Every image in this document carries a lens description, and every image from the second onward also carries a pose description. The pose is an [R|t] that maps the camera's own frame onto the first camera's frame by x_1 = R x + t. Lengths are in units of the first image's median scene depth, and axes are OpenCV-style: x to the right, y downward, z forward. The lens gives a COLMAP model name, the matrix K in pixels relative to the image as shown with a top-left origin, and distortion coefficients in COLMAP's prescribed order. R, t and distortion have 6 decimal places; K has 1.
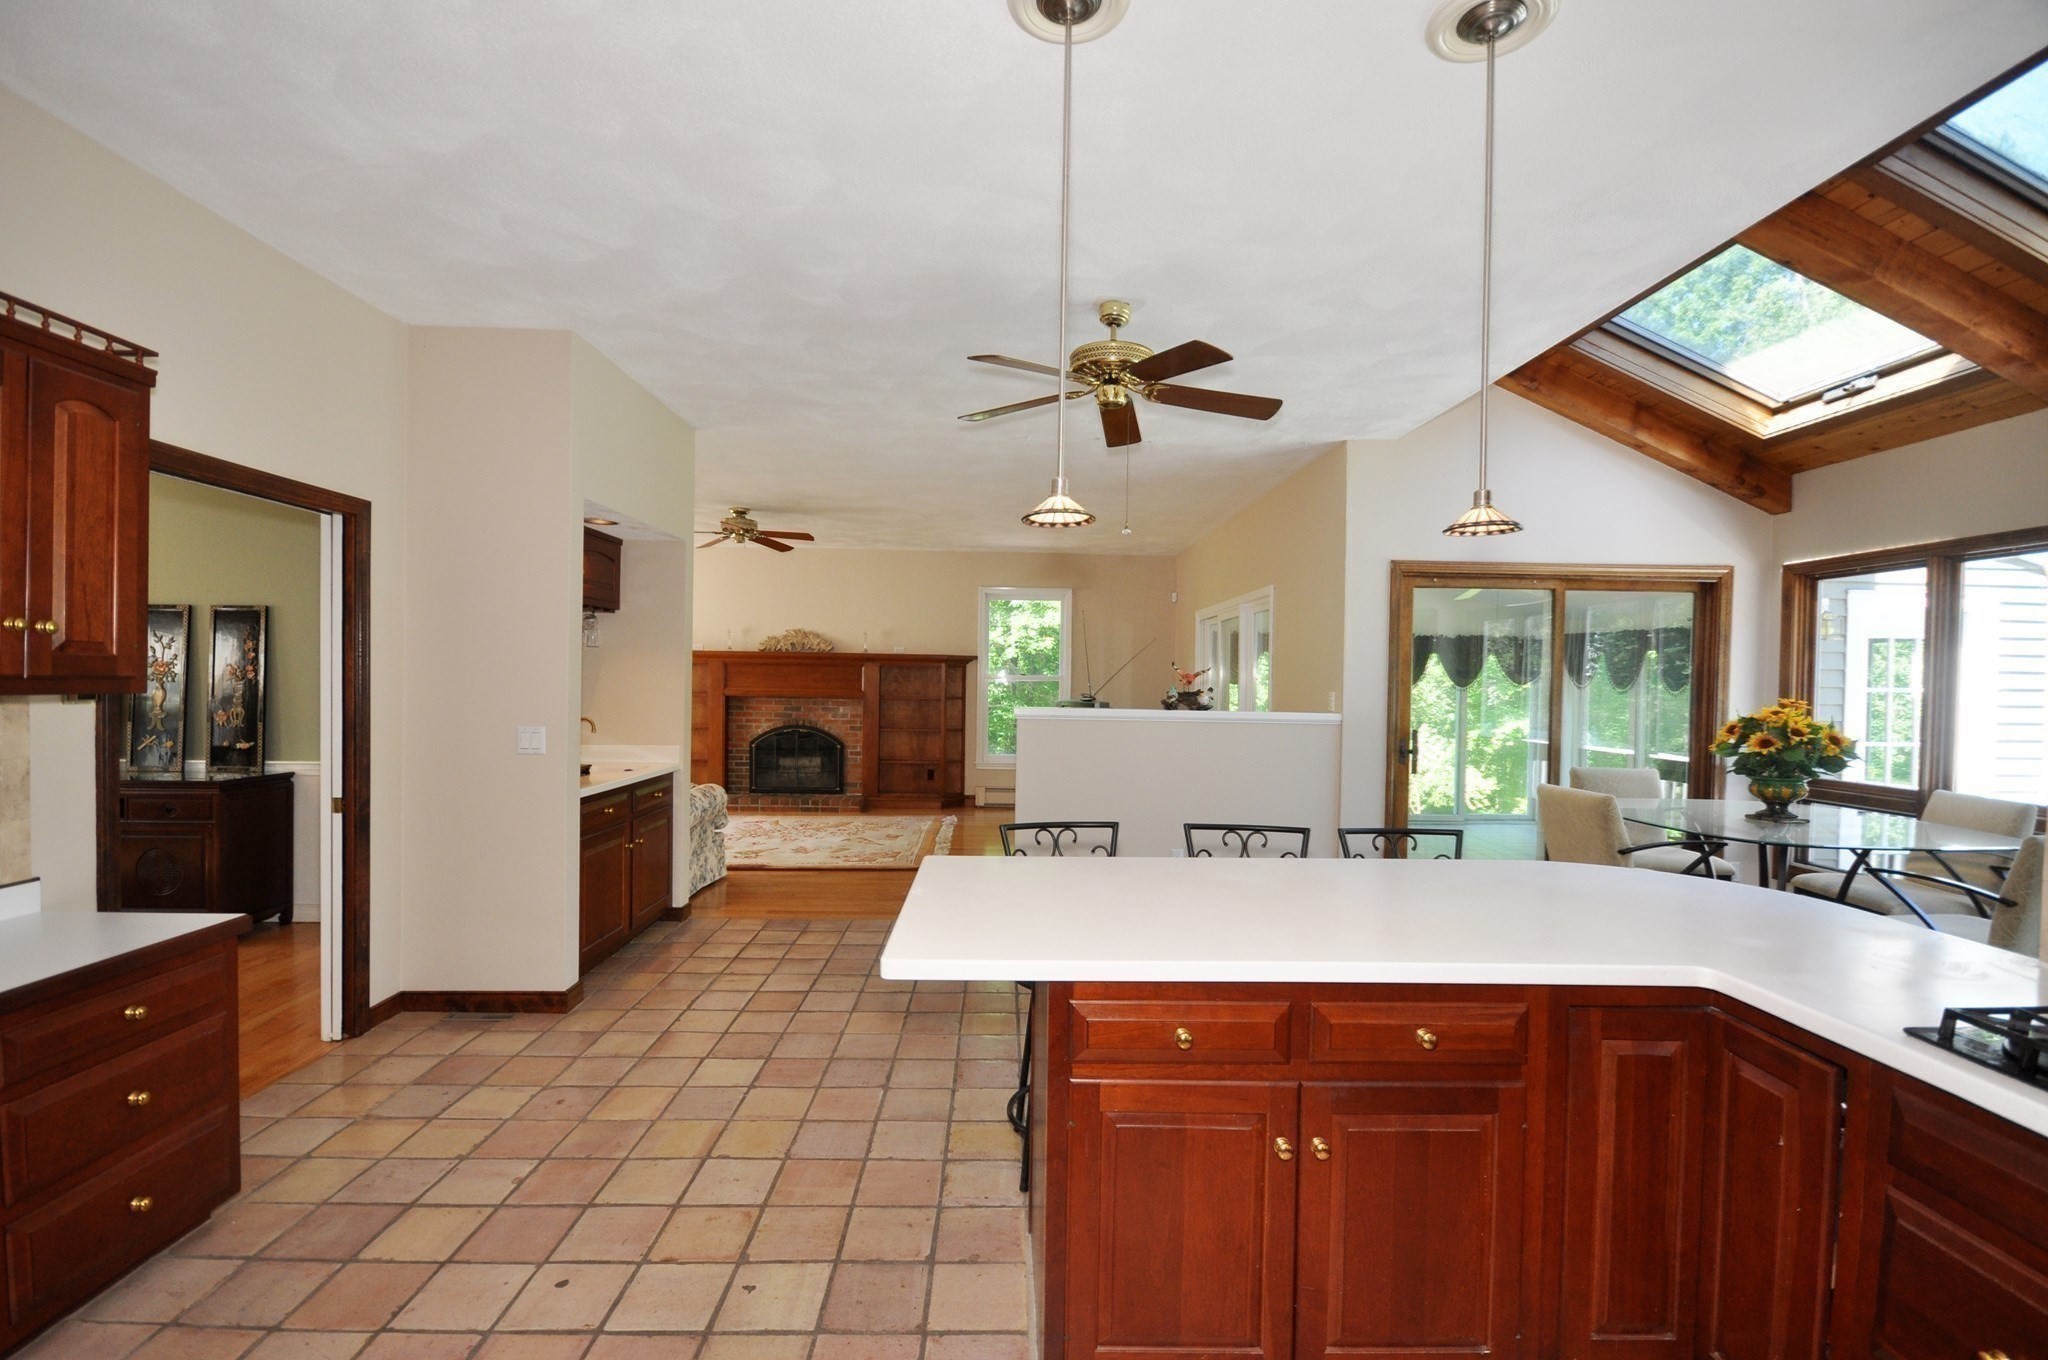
lens RADIAL K [[898.4, 0, 1015.8], [0, 898.4, 698.5], [0, 0, 1]] dist [-0.000186, -0.000042]
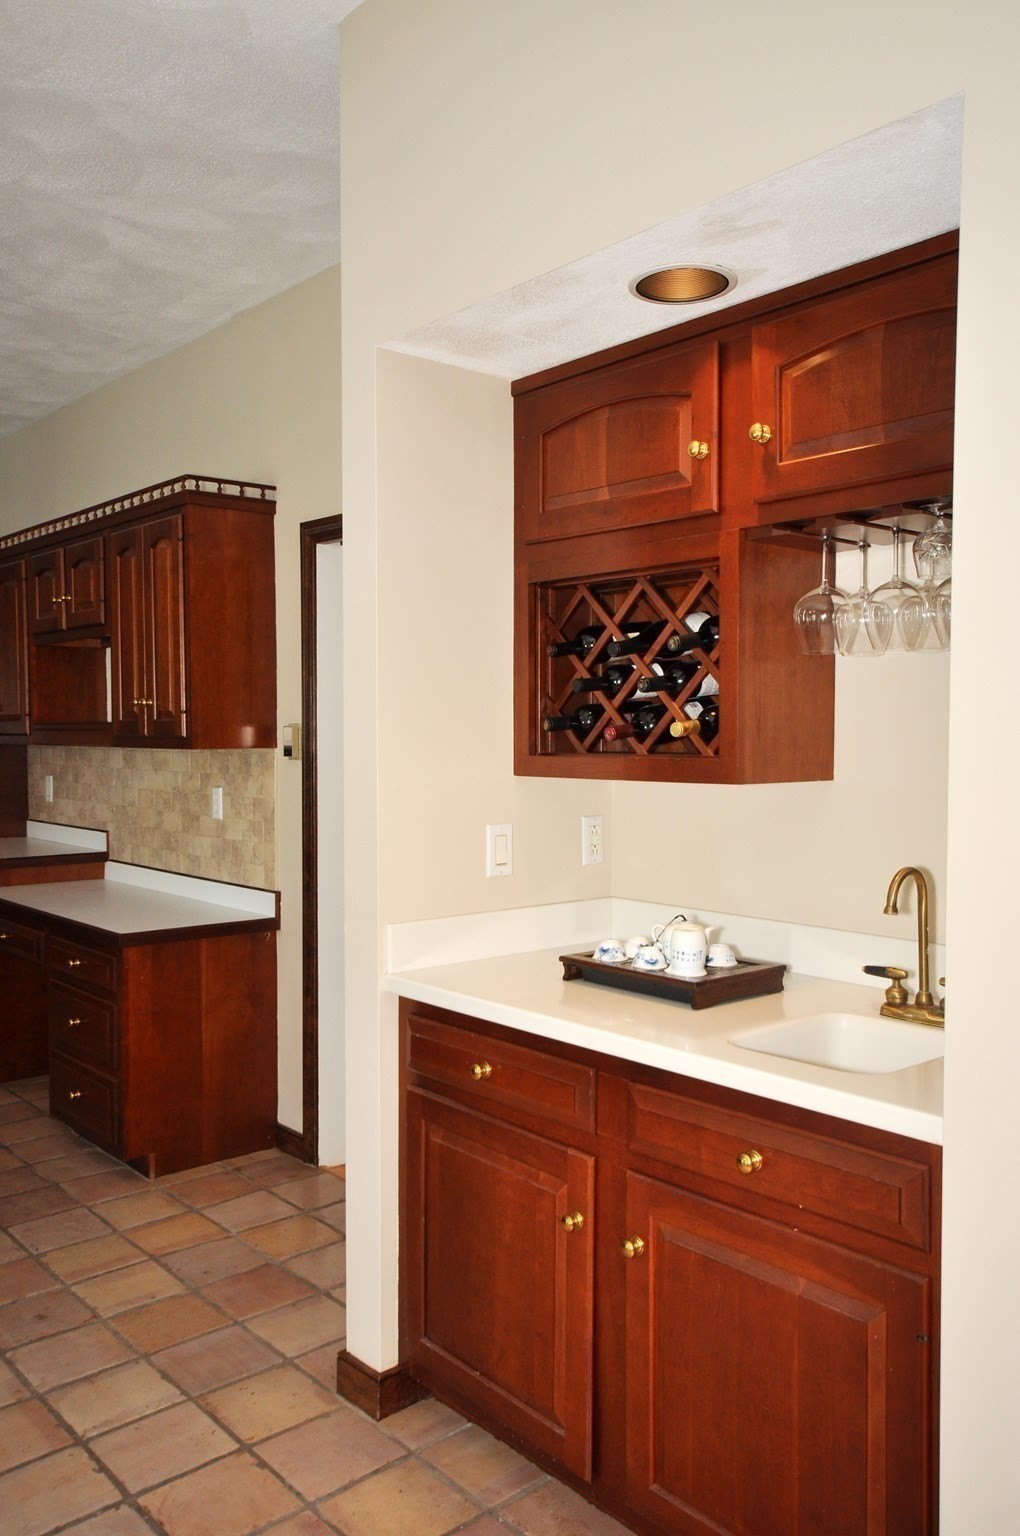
lens RADIAL K [[1215.1, 0, 510.0], [0, 1215.1, 768.0], [0, 0, 1]] dist [0.015744, 0.006122]
pose [[-0.766036, 0.012201, -0.642682, -0.049783], [-0.017480, 0.999055, 0.039802, -0.013224], [0.642560, 0.041723, -0.765098, 0.598005]]
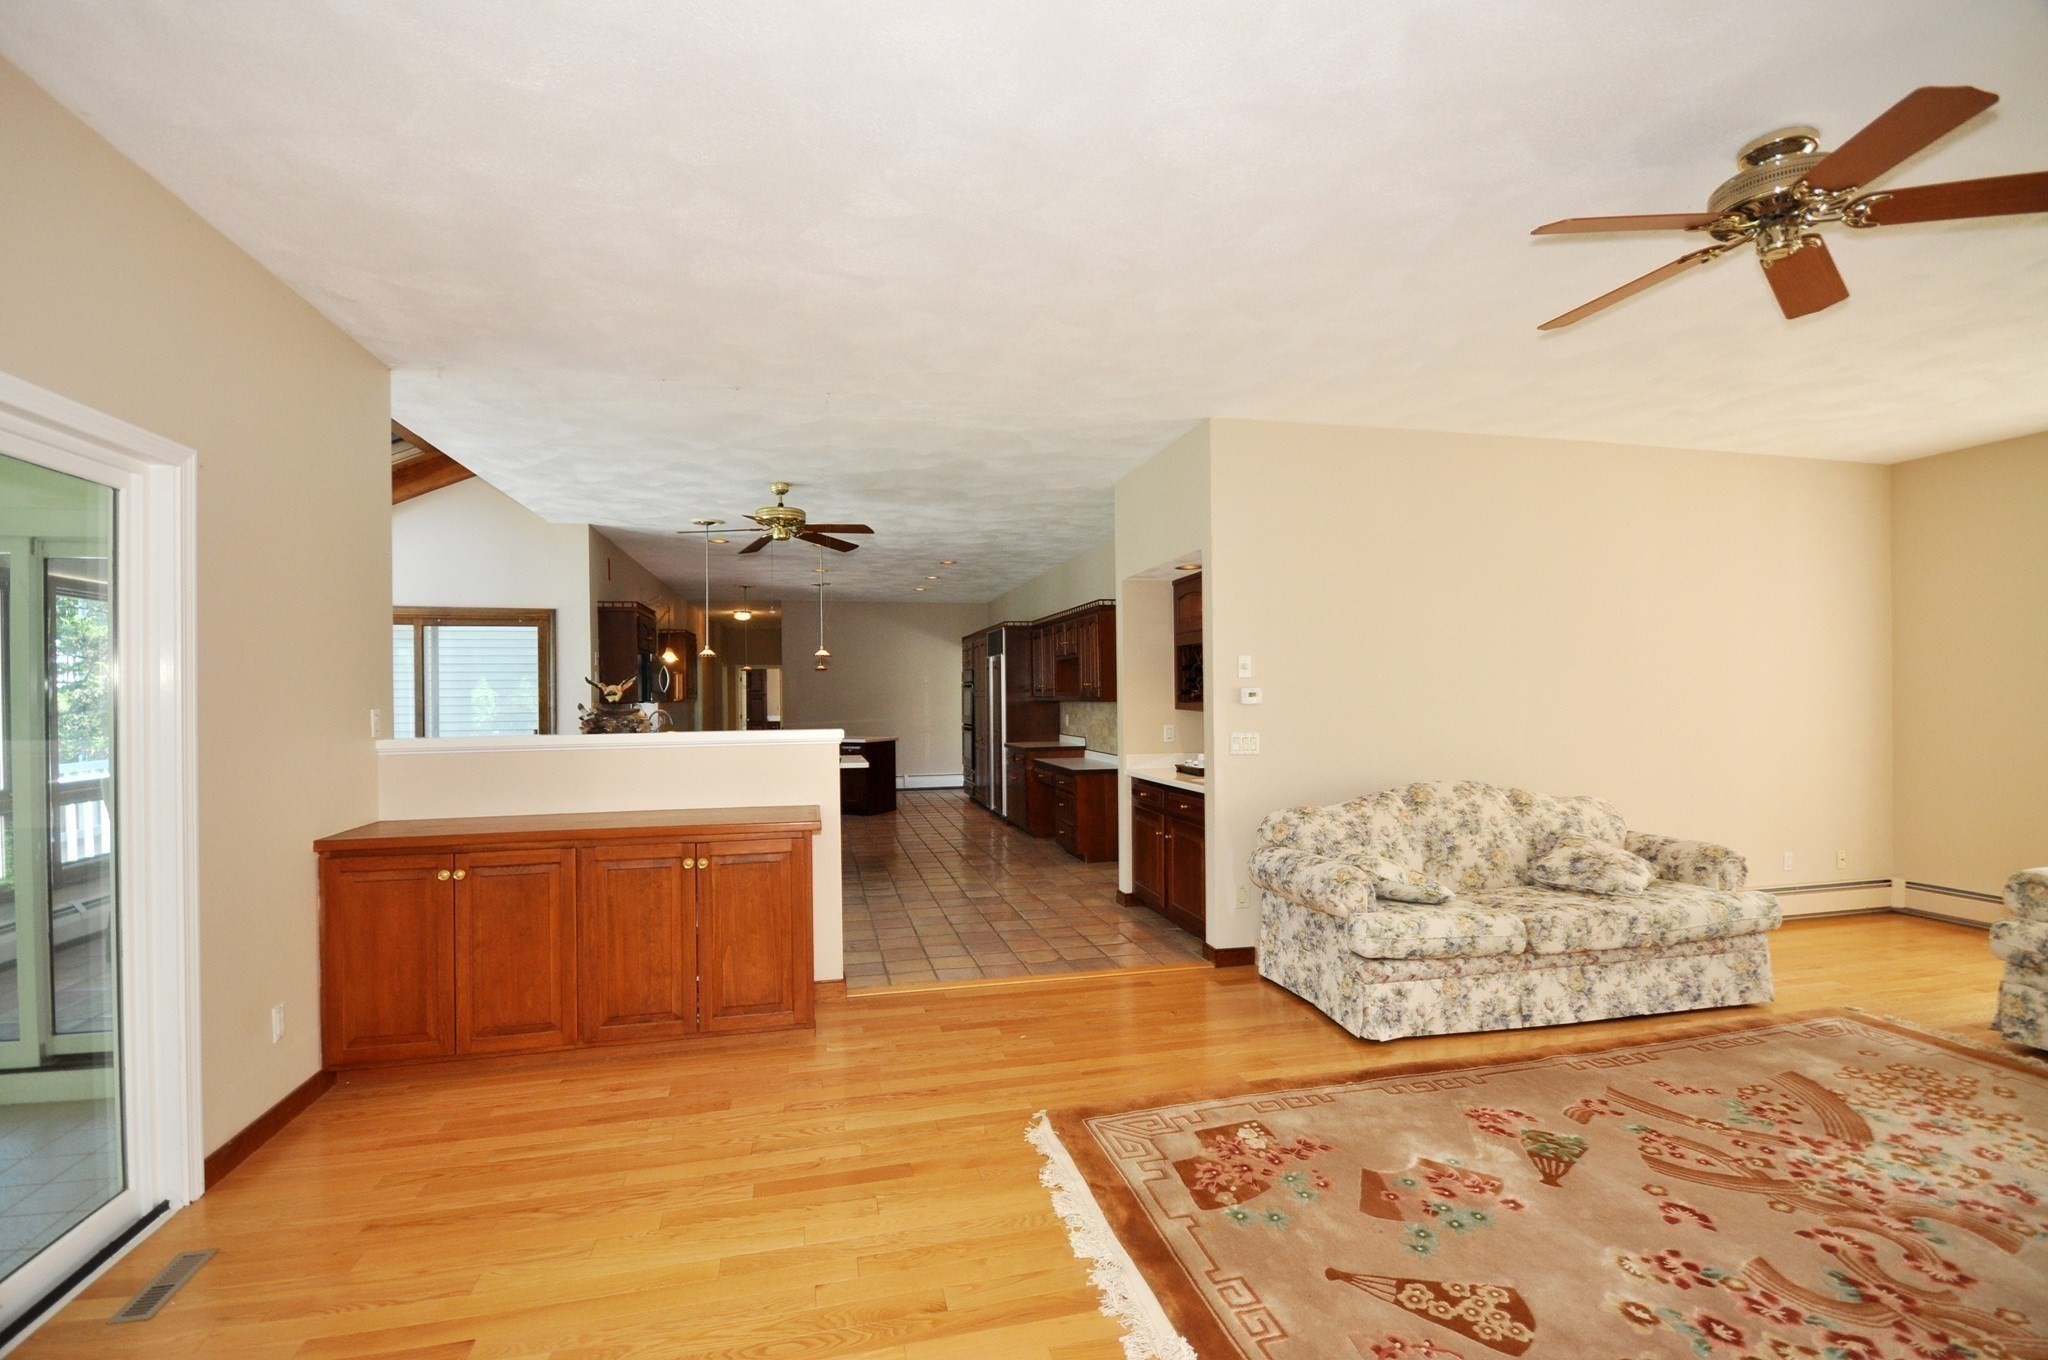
lens RADIAL K [[898.4, 0, 1015.8], [0, 898.4, 698.5], [0, 0, 1]] dist [-0.000186, -0.000042]
pose [[-0.978257, -0.005936, -0.207310, 0.006893], [-0.009900, 0.999787, 0.018087, -0.017907], [0.207158, 0.019746, -0.978108, 0.967109]]
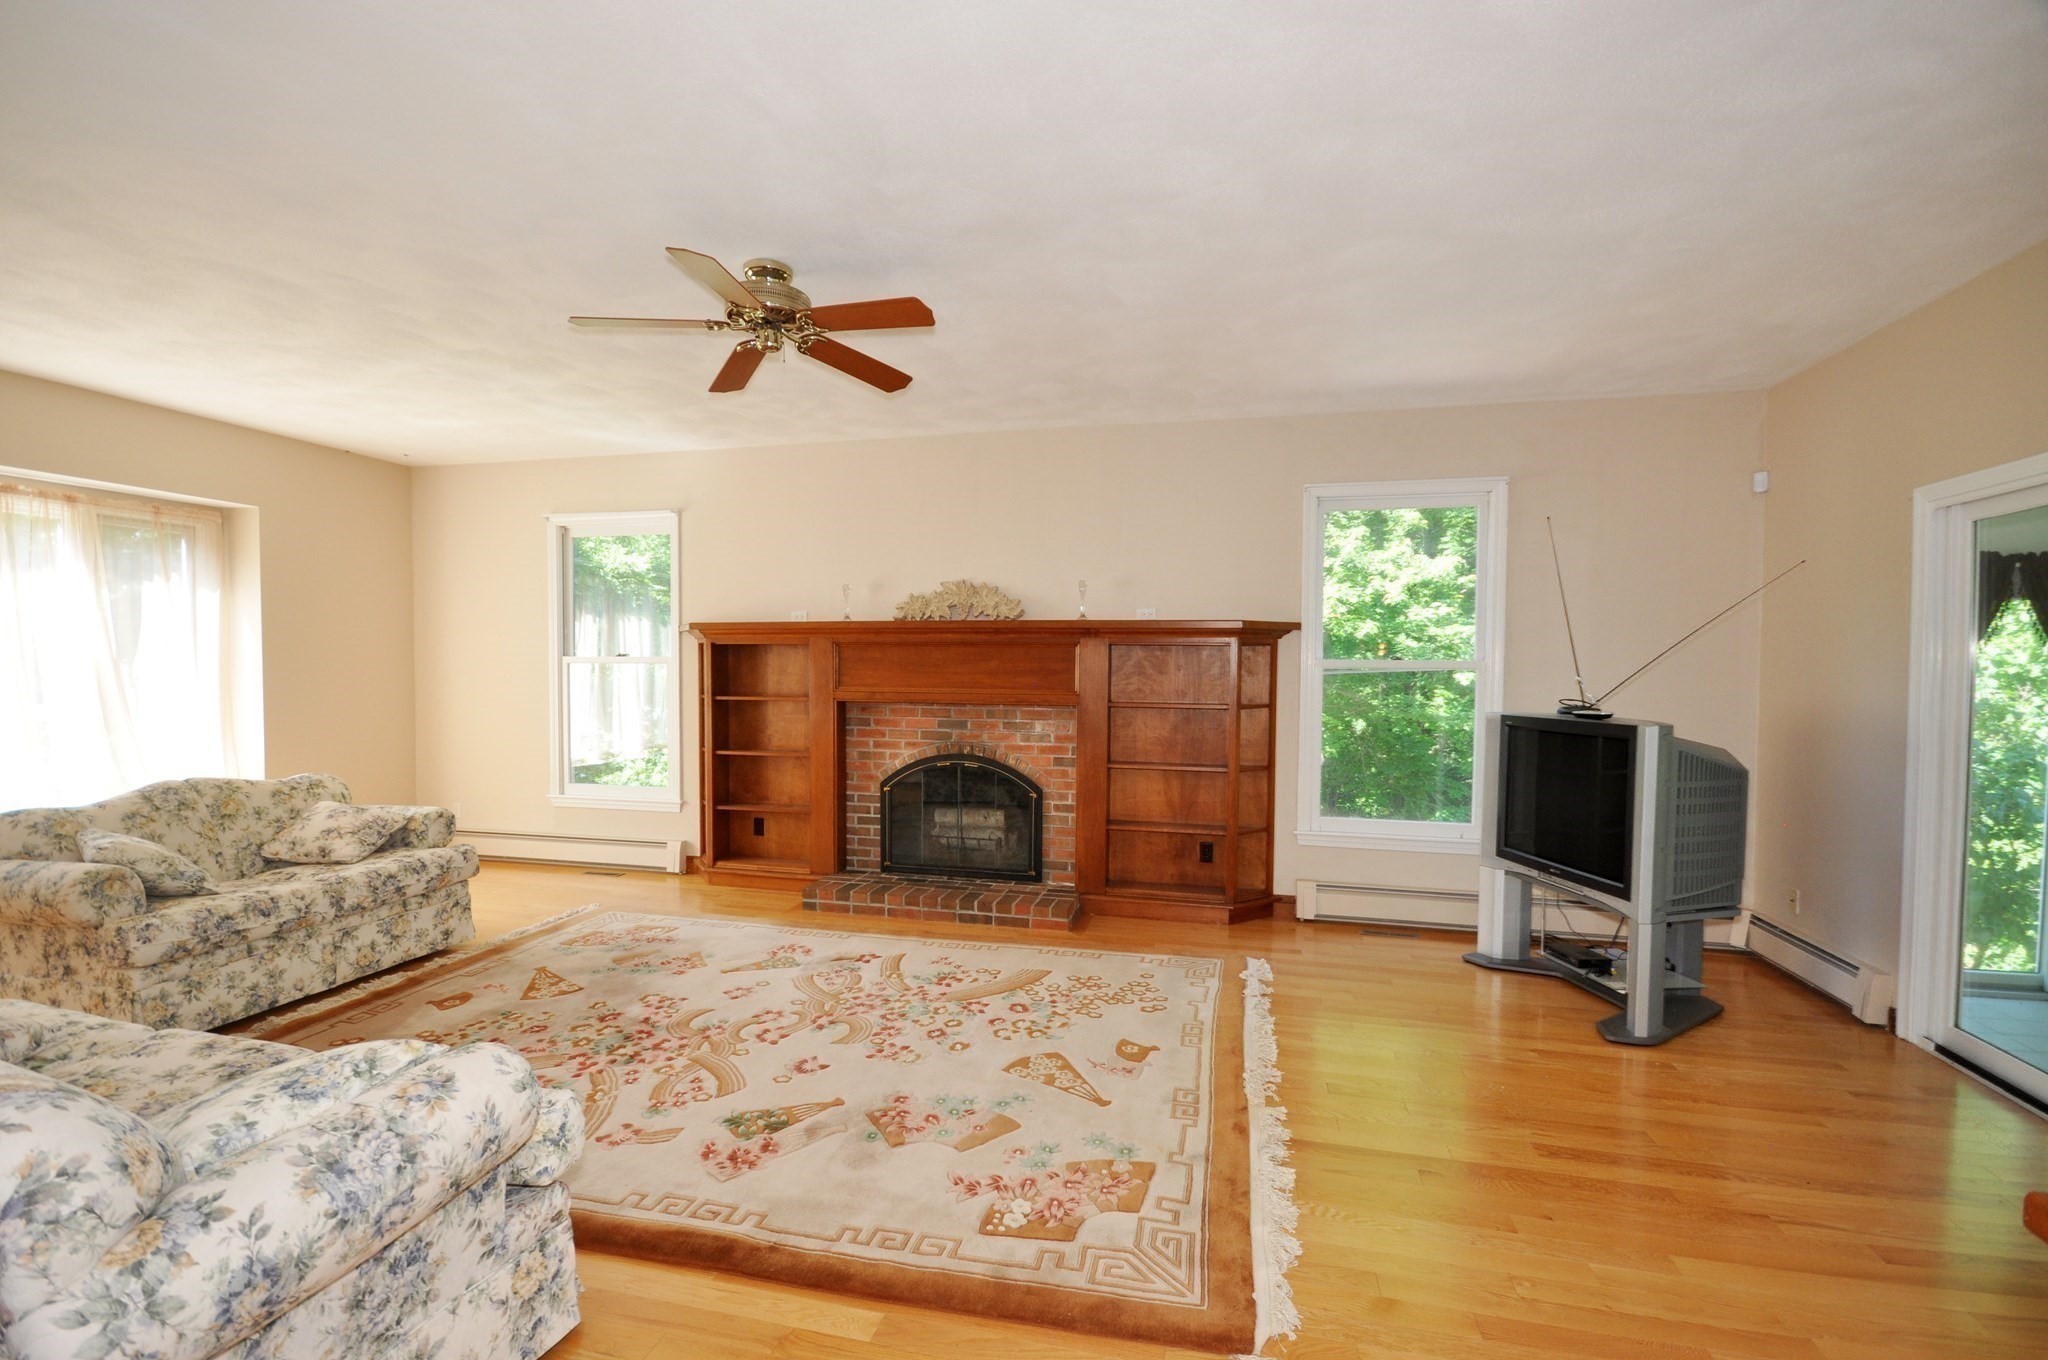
lens RADIAL K [[898.4, 0, 1015.8], [0, 898.4, 698.5], [0, 0, 1]] dist [-0.000186, -0.000042]
pose [[0.964918, 0.002053, -0.262544, -0.065924], [0.000449, 0.999955, 0.009472, -0.009844], [0.262552, -0.009257, 0.964873, 0.481008]]
